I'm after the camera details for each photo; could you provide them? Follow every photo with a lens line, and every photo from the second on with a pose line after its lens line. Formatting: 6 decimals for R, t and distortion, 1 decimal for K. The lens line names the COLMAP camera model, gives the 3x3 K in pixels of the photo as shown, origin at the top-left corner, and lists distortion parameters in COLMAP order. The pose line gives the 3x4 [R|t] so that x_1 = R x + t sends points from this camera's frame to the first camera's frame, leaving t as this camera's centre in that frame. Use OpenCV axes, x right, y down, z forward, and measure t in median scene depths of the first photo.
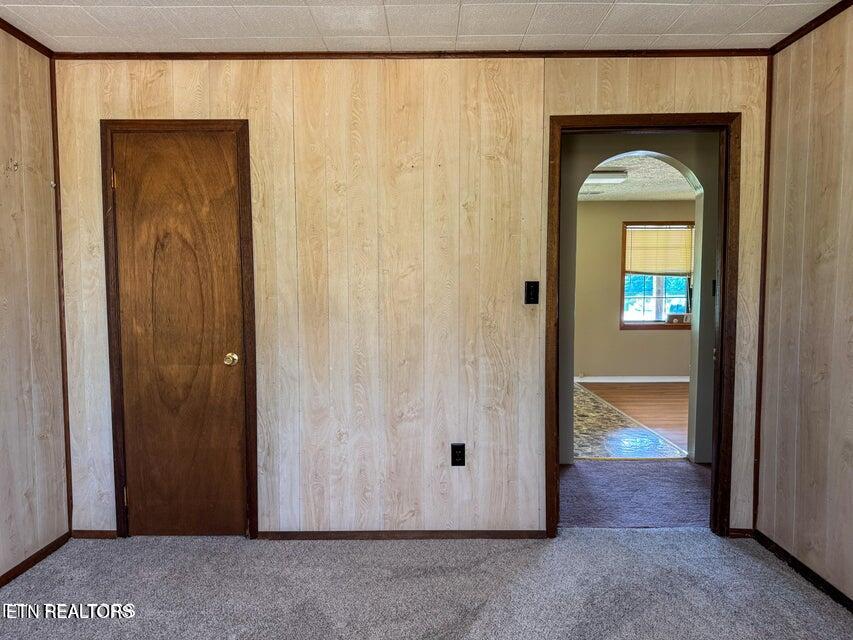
lens RADIAL K [[637.9, 0, 424.7], [0, 637.9, 330.3], [0, 0, 1]] dist [0.068915, -0.112327]
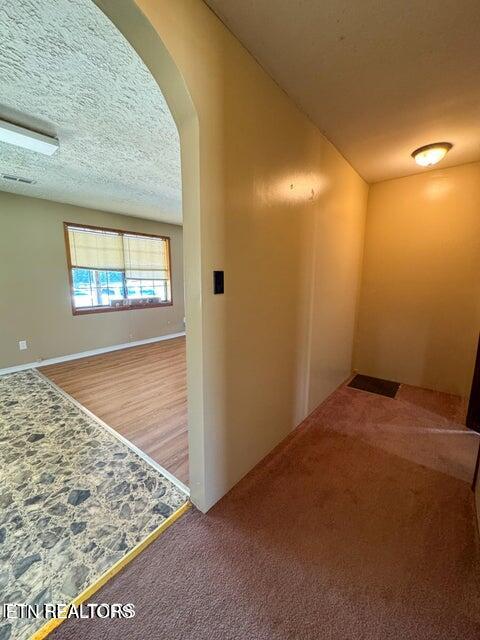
lens RADIAL K [[260.5, 0, 240.0], [0, 260.5, 320.0], [0, 0, 1]] dist [-0.001428, -0.000283]
pose [[0.647700, -0.125569, 0.751477, 0.140226], [0.047337, 0.991052, 0.124801, -0.038622], [-0.760424, -0.045261, 0.647848, 0.446303]]
